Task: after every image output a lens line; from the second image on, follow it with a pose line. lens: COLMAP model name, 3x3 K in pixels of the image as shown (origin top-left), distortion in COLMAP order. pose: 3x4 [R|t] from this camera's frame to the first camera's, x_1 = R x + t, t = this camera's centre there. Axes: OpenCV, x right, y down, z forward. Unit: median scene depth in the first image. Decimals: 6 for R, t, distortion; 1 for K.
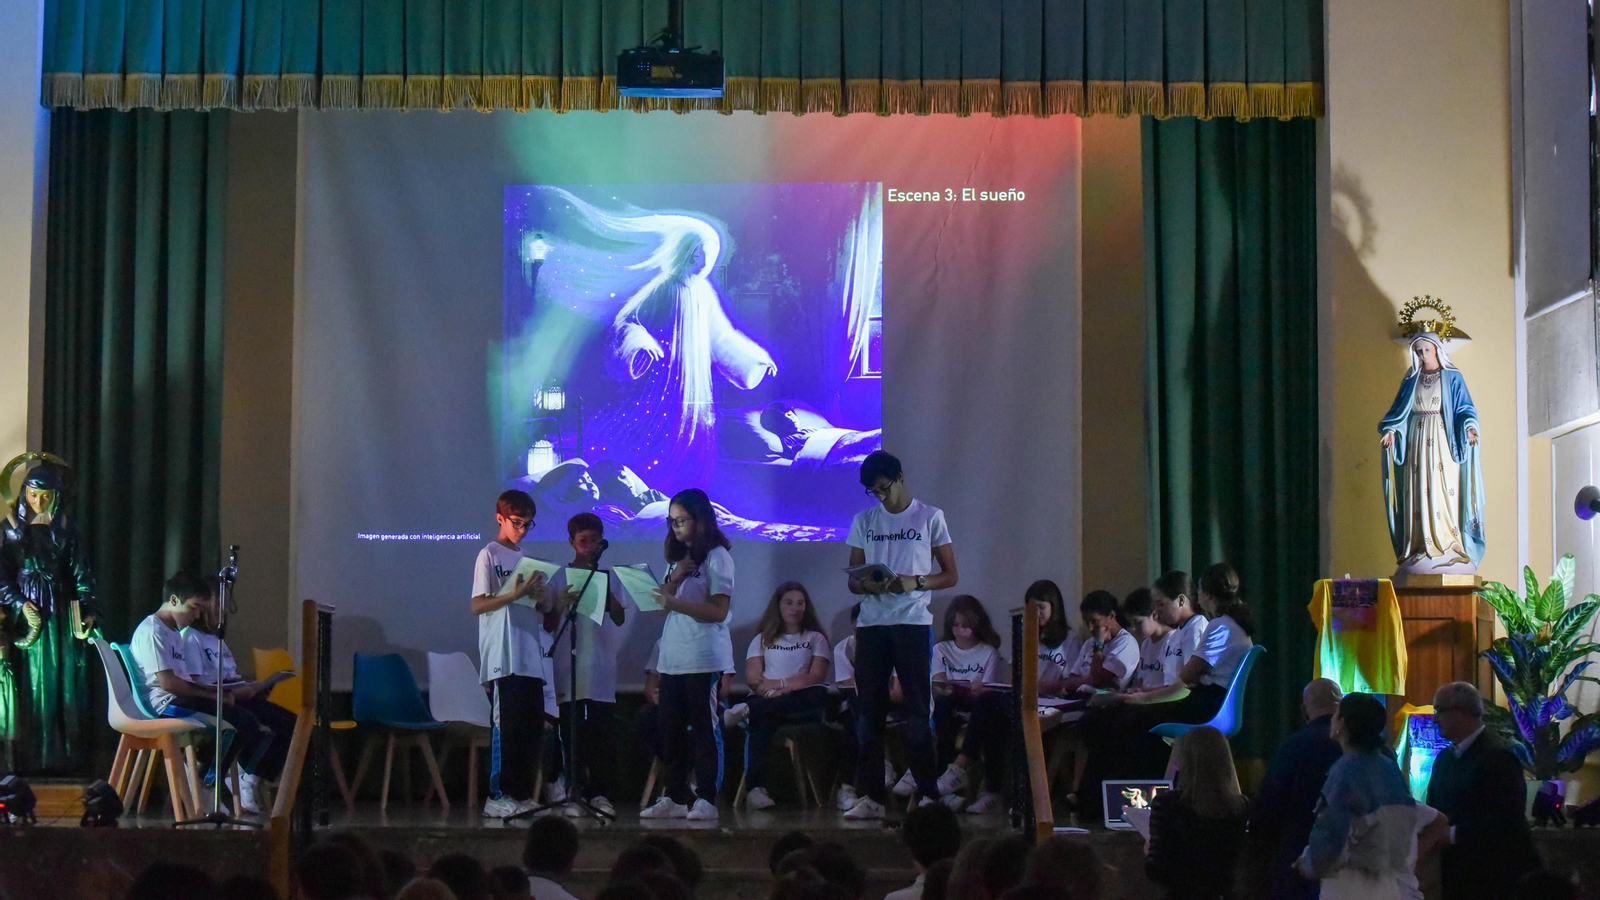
lens RADIAL K [[3236.9, 0, 771.9], [0, 3236.9, 451.4], [0, 0, 1]] dist [-0.041825, -0.294926]
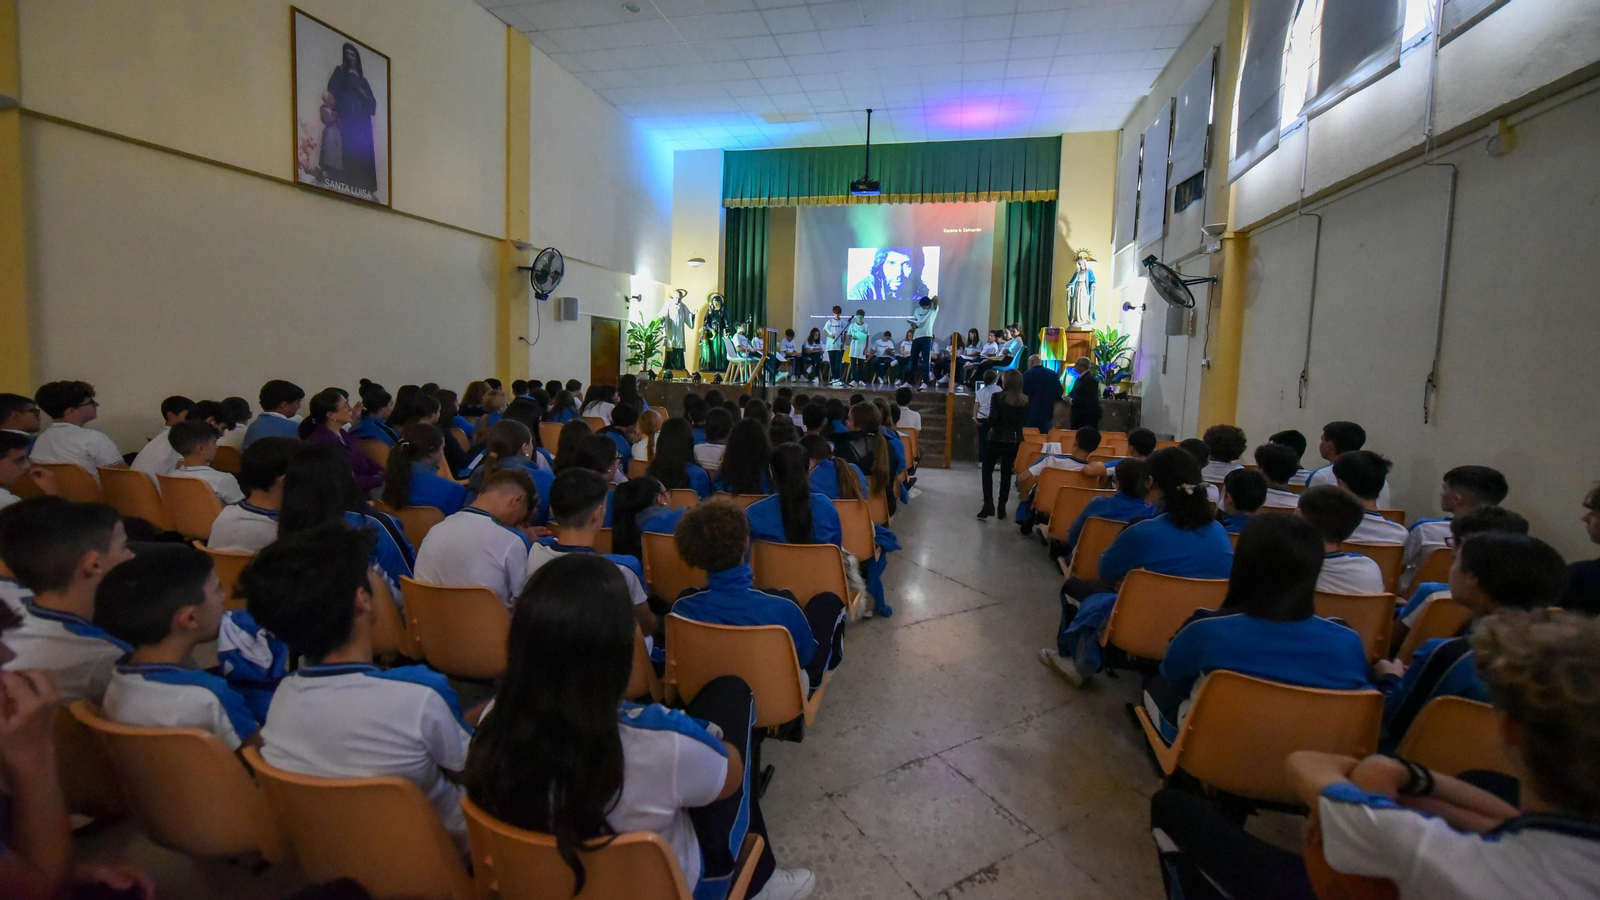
lens RADIAL K [[631.1, 0, 803.6], [0, 631.1, 398.2], [0, 0, 1]] dist [-0.001307, -0.000376]
pose [[0.968832, 0.042852, -0.243986, 0.081747], [-0.008432, 0.990058, 0.140404, 0.020010], [0.247577, -0.133971, 0.959561, 0.239699]]
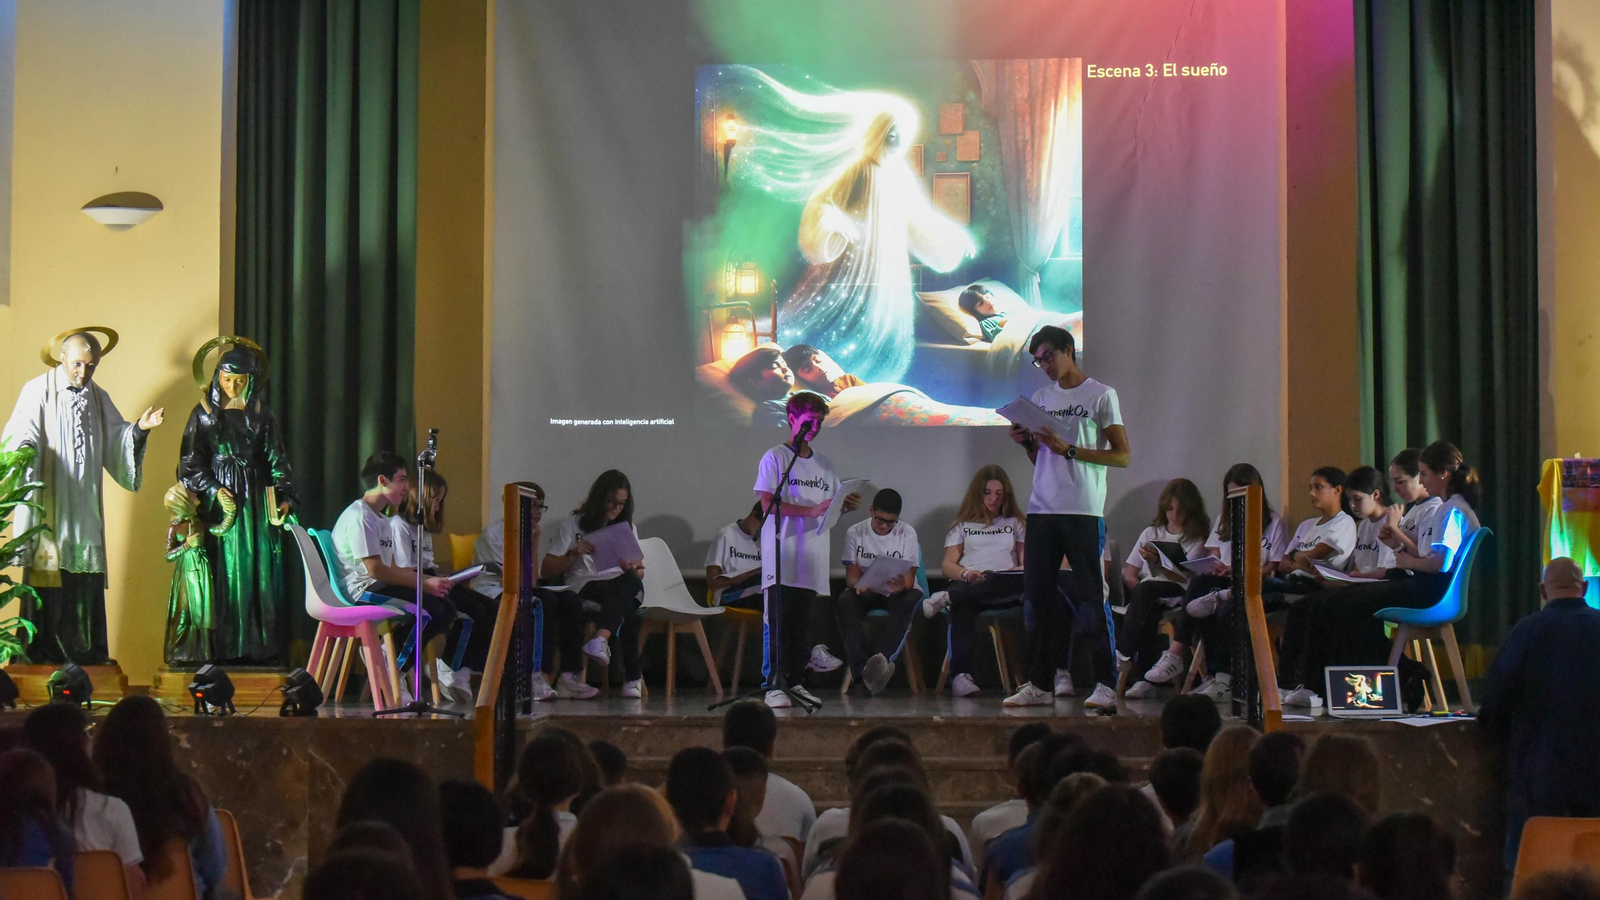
lens RADIAL K [[3149.9, 0, 800.0], [0, 3149.9, 450.0], [0, 0, 1]] dist [-0.045059, -0.160061]
pose [[0.999161, -0.004295, -0.040737, -0.015302], [0.005635, 0.999445, 0.032835, 0.004505], [0.040574, -0.033037, 0.998630, 0.049042]]
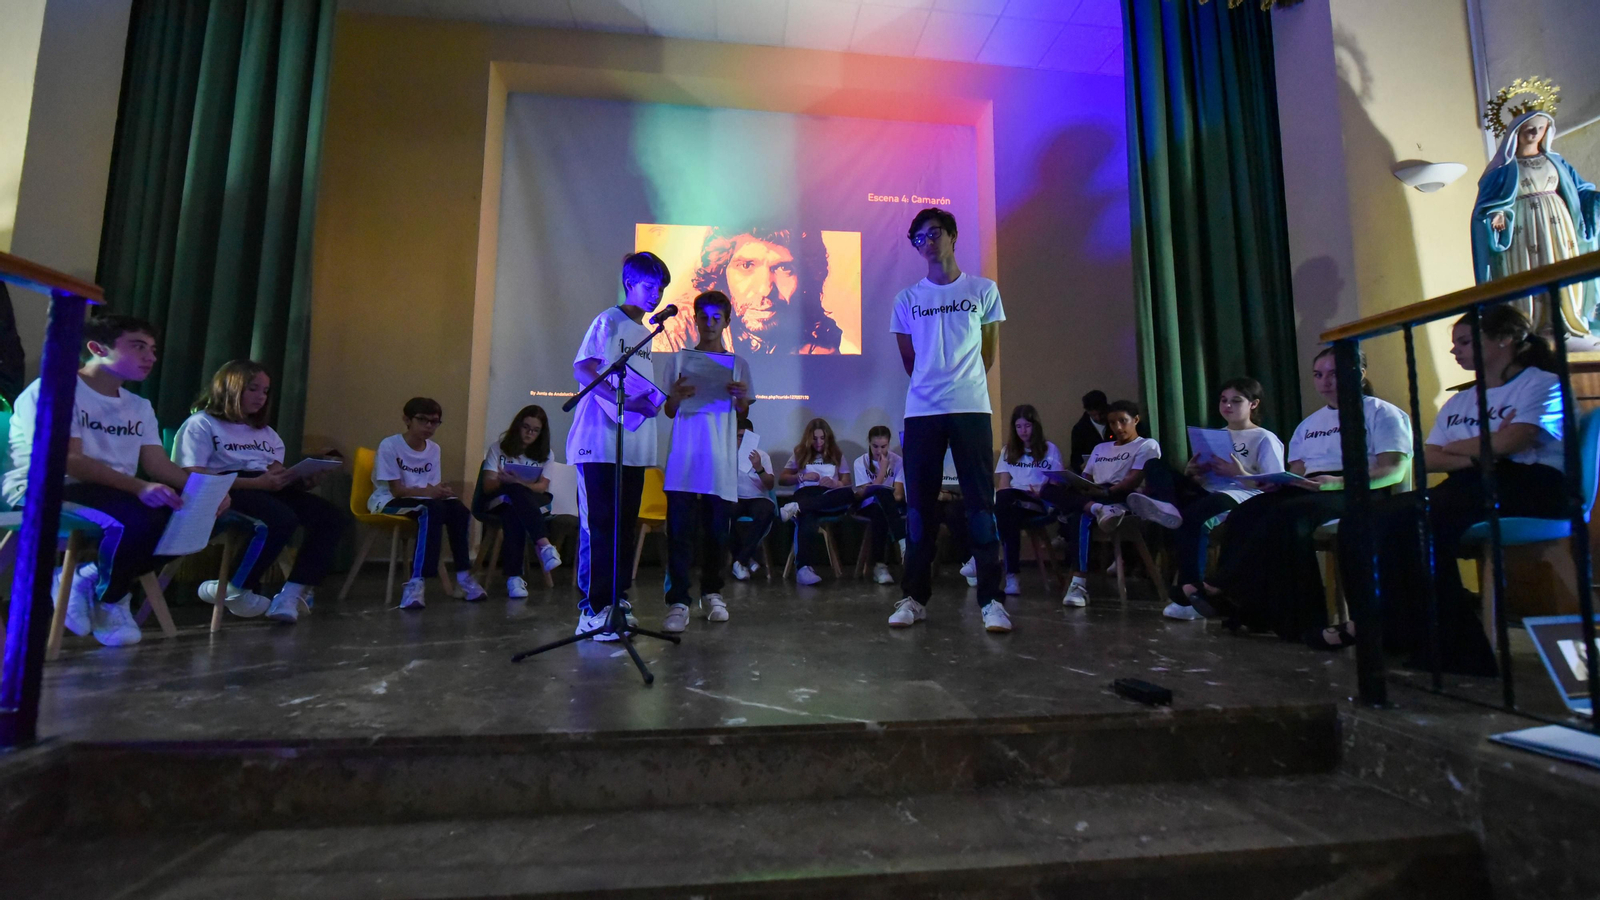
lens RADIAL K [[631.0, 0, 800.0], [0, 631.0, 450.0], [0, 0, 1]] dist [-0.009853, 0.000033]
pose [[0.995835, 0.009081, 0.090724, -0.033189], [-0.007604, 0.999833, -0.016616, 0.069221], [-0.090860, 0.015857, 0.995737, 0.836495]]
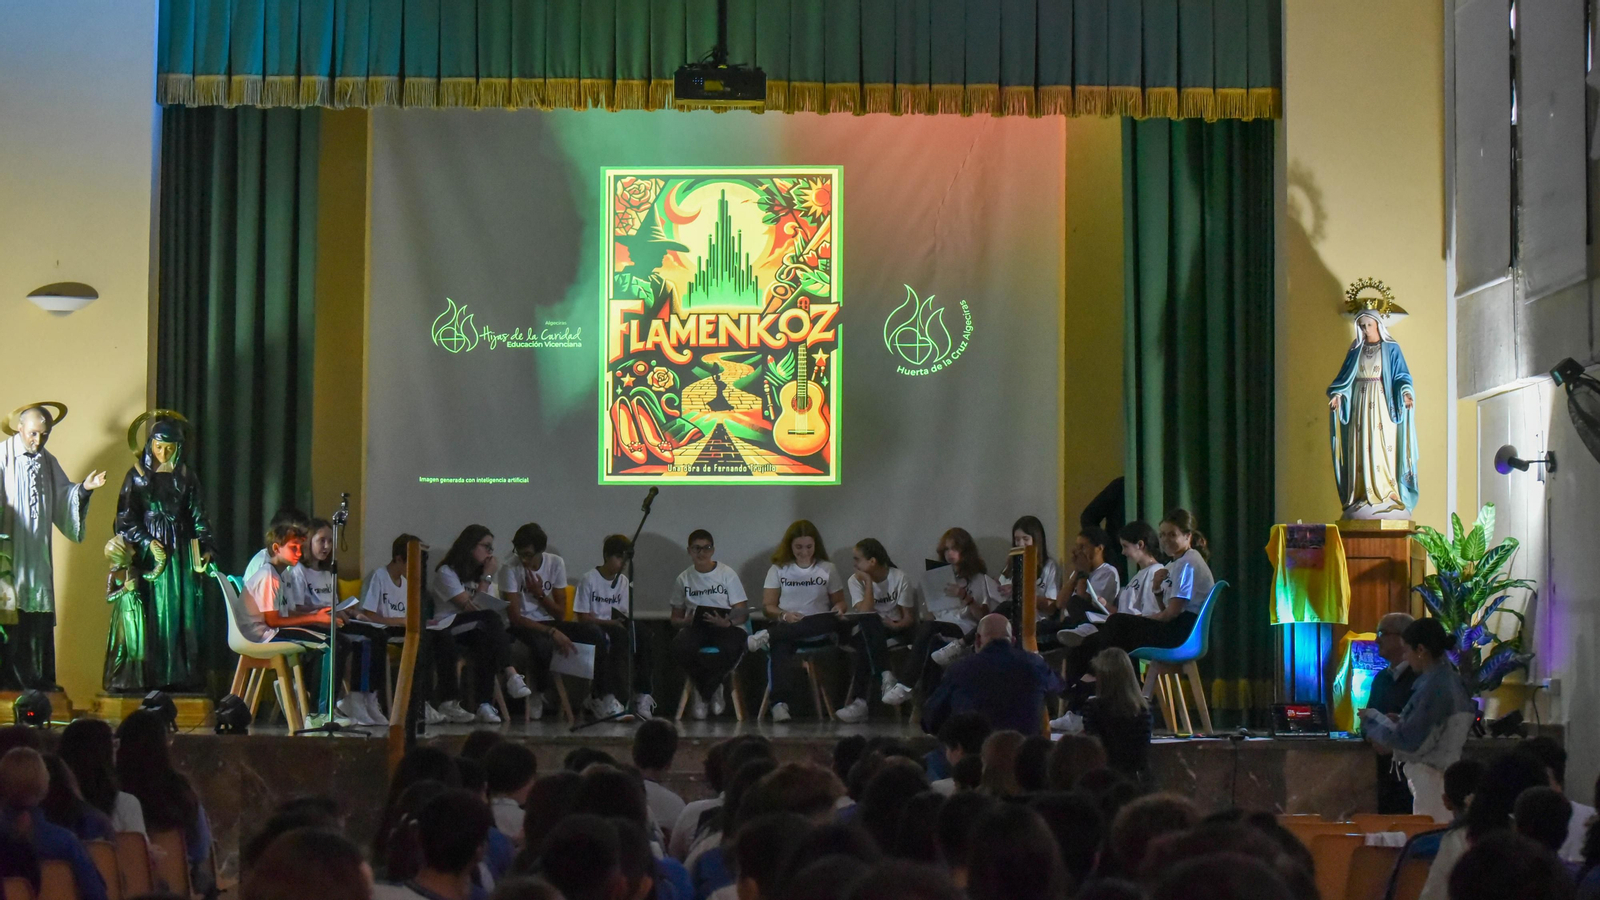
lens RADIAL K [[3236.9, 0, 771.9], [0, 3236.9, 451.4], [0, 0, 1]] dist [-0.041825, -0.294926]
pose [[0.999866, 0.003218, 0.016021, -0.028909], [-0.003601, 0.999708, 0.023899, -0.013057], [-0.015940, -0.023953, 0.999586, -0.151169]]
